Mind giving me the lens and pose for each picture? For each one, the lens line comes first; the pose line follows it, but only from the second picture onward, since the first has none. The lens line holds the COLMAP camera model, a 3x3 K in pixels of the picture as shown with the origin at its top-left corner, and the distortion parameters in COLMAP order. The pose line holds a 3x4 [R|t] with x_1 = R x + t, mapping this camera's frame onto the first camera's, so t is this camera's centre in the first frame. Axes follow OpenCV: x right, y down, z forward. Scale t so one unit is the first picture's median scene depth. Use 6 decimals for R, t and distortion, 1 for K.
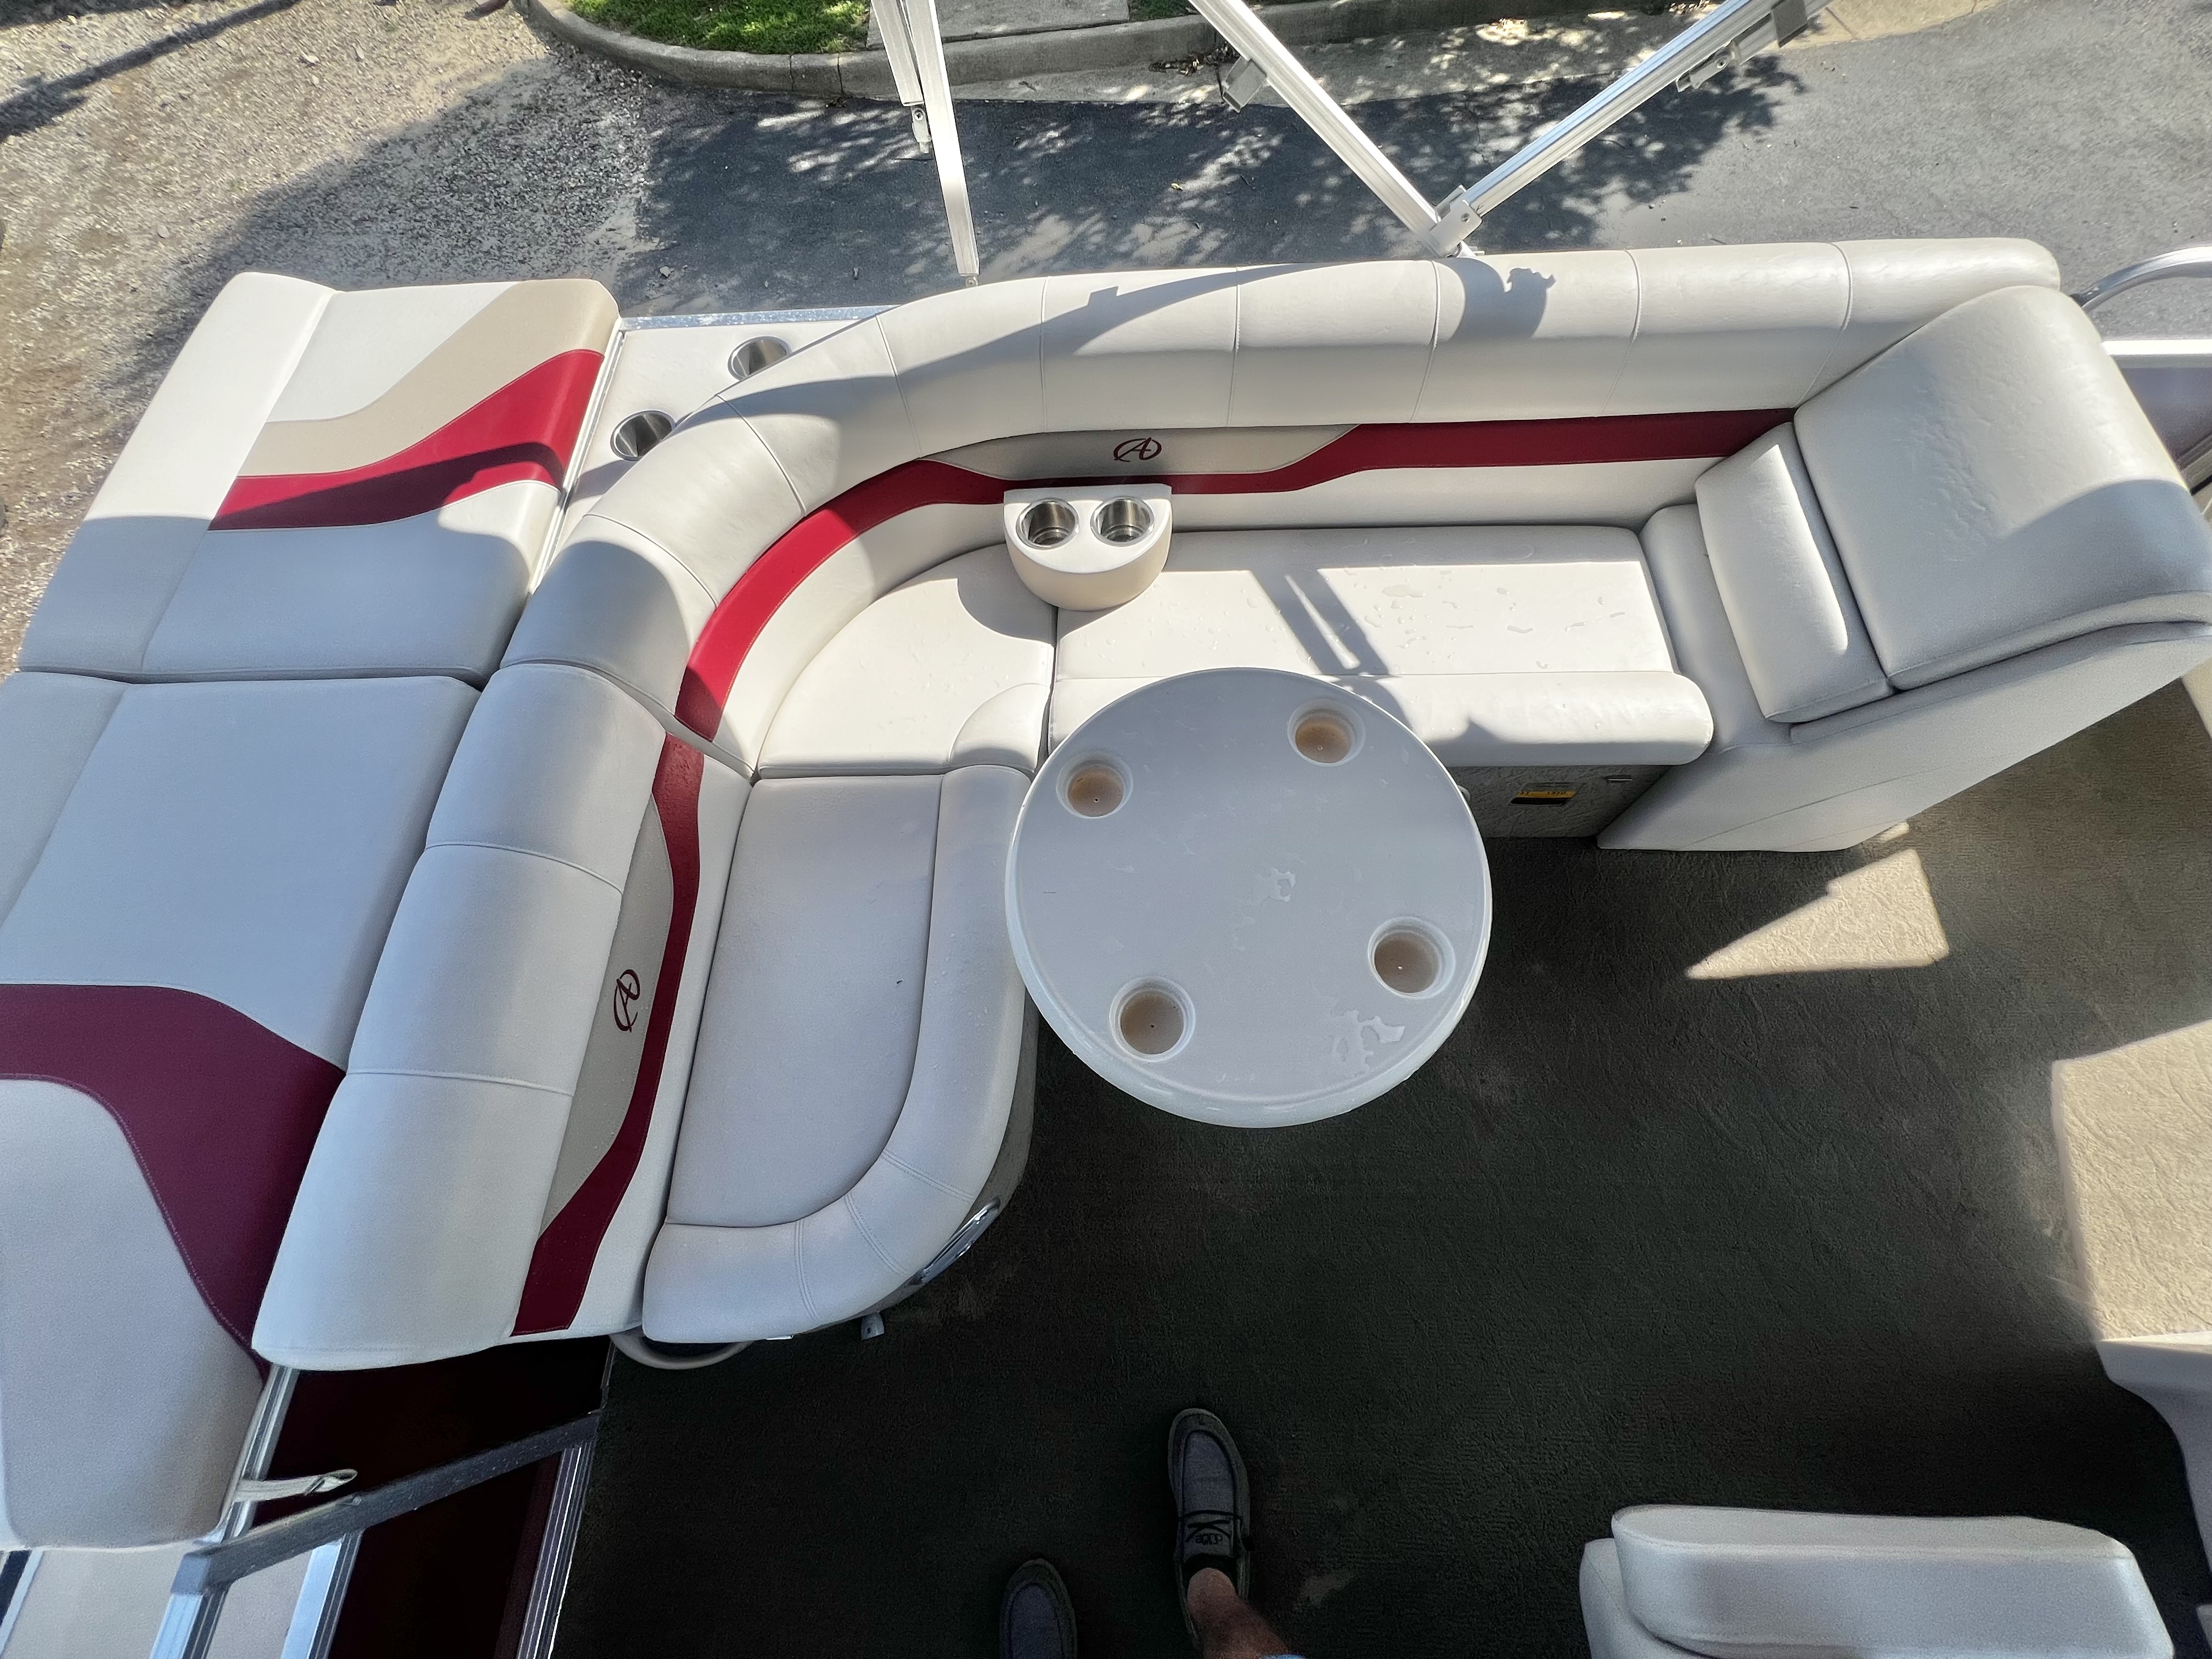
lens RADIAL K [[881.4, 0, 1105.7], [0, 881.4, 835.7], [0, 0, 1]] dist [-0.002463, 0.000724]
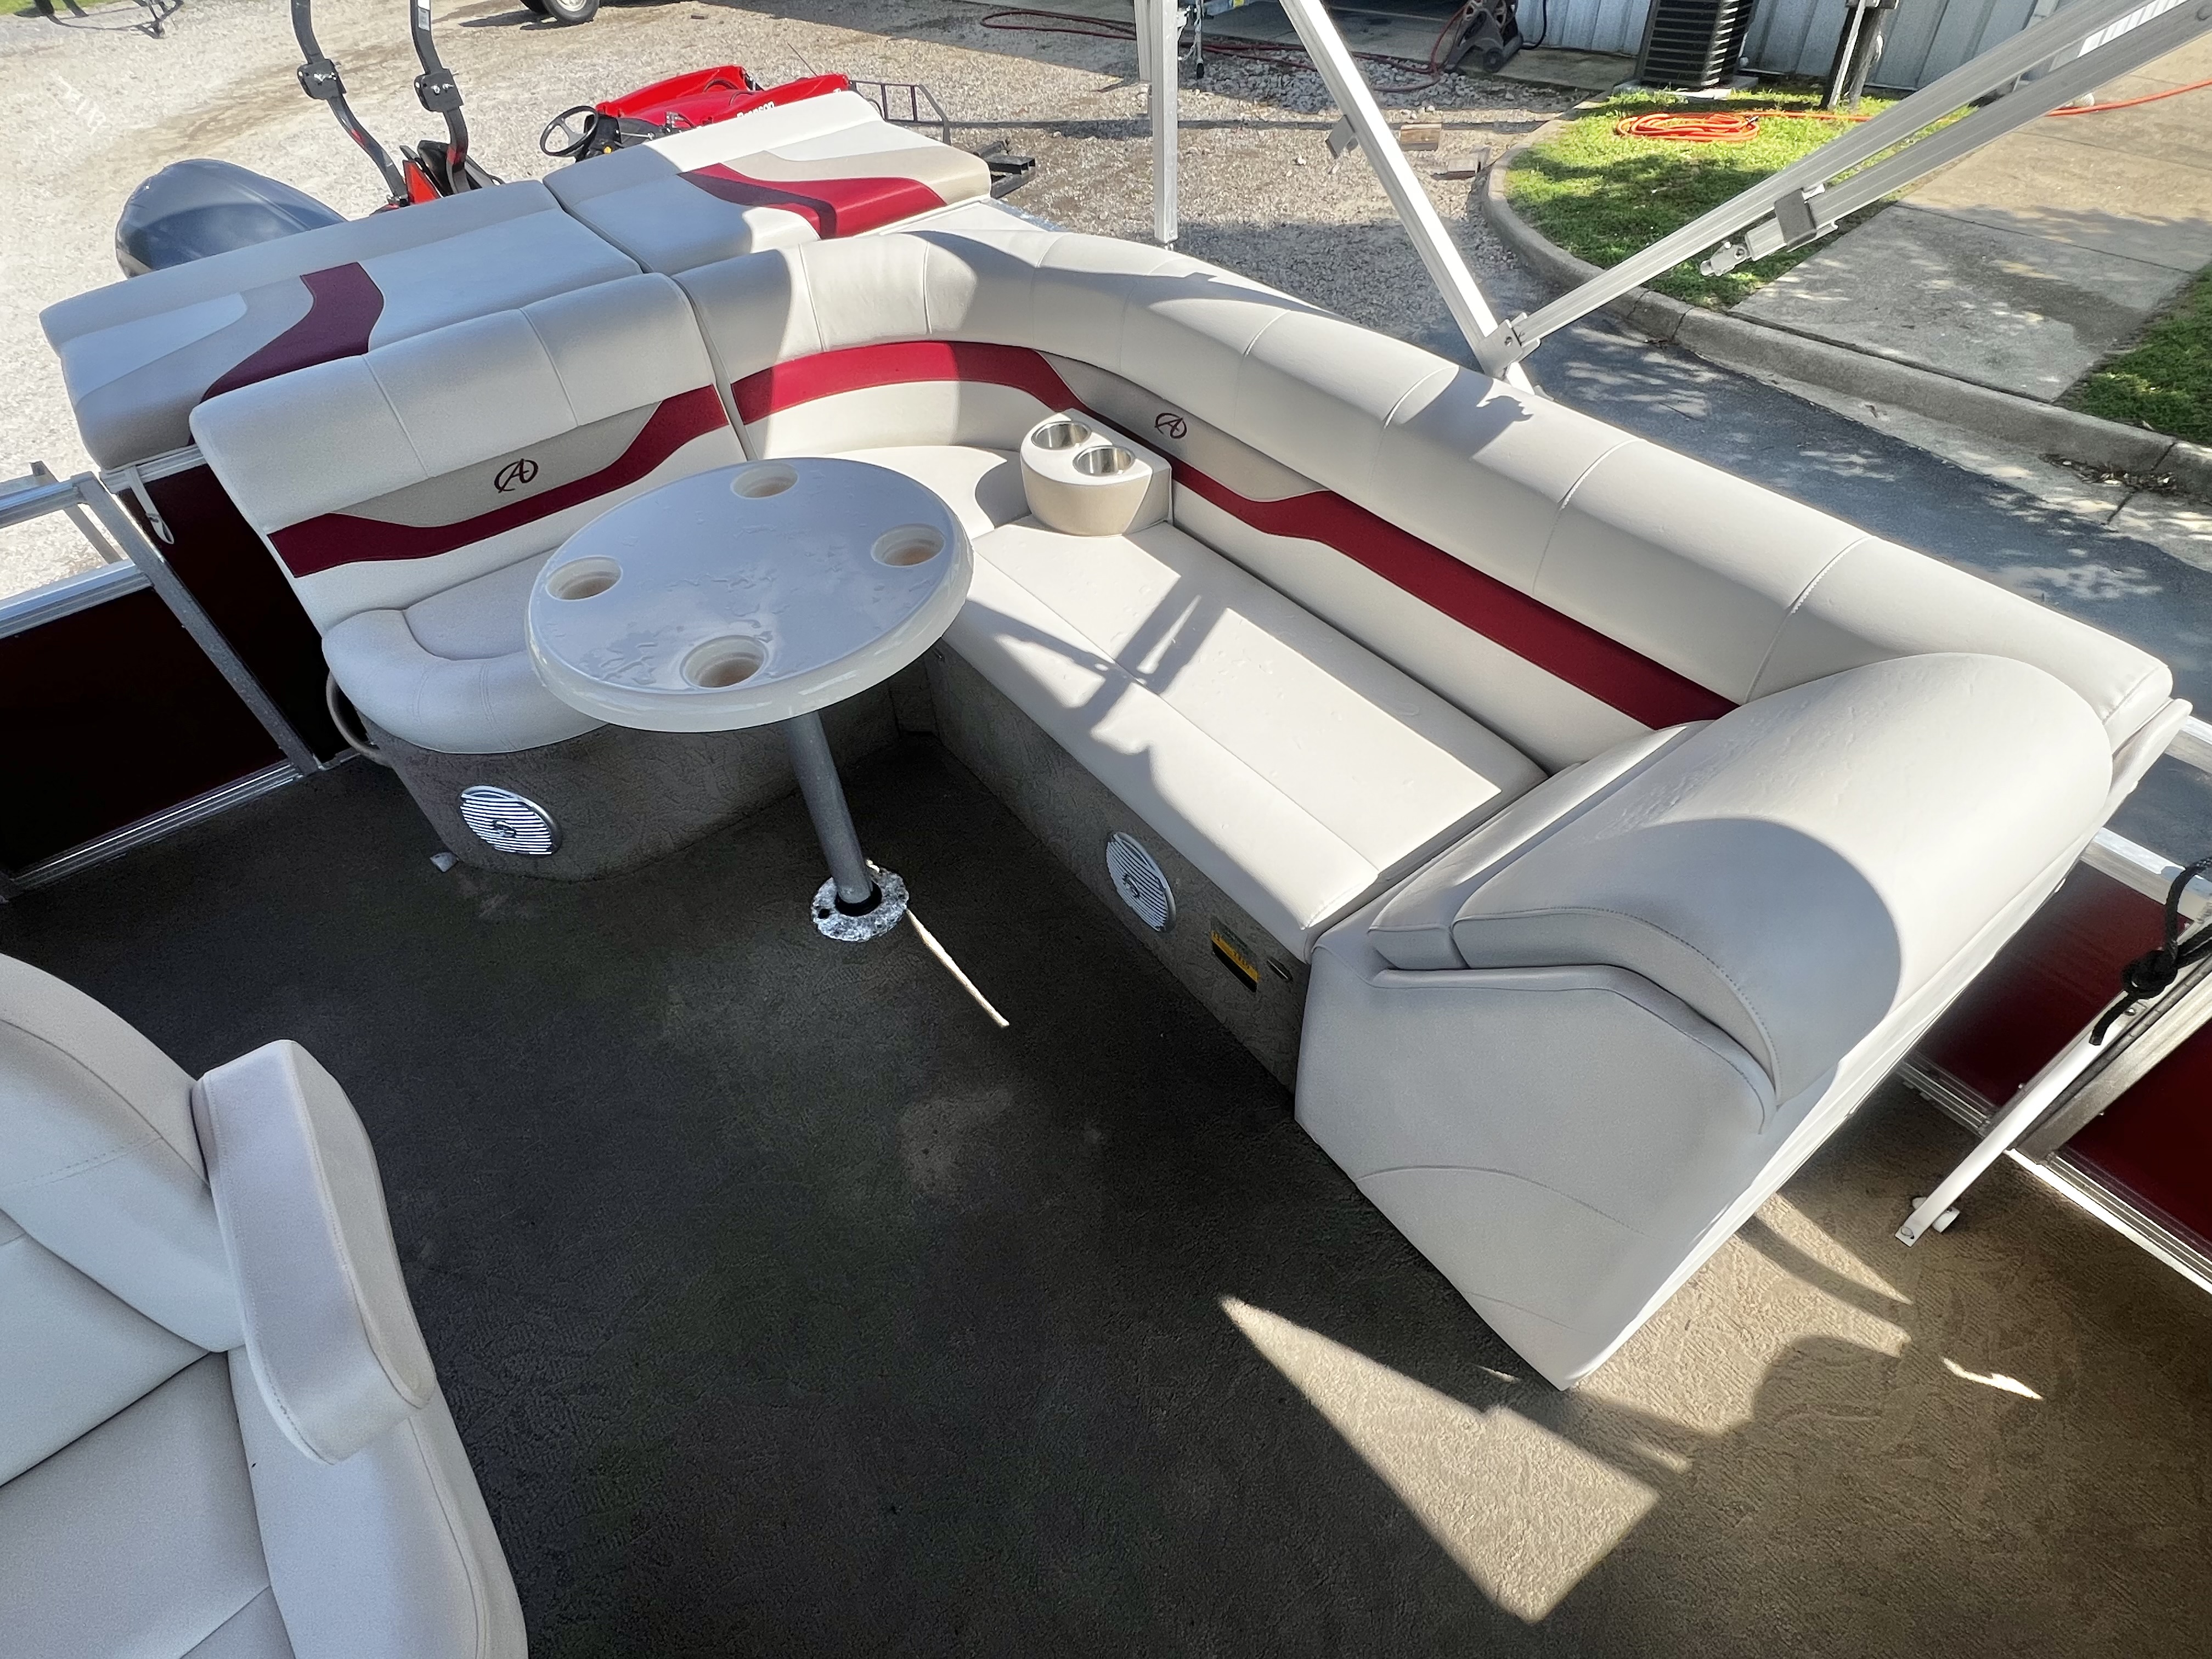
lens RADIAL K [[1125.5, 0, 1092.4], [0, 1125.5, 835.1], [0, 0, 1]] dist [-0.001935, 0.000757]
pose [[0.608969, 0.589205, -0.531031, 0.938382], [-0.716376, 0.695970, -0.049305, 0.019848], [0.340531, 0.410443, 0.845917, 0.065584]]
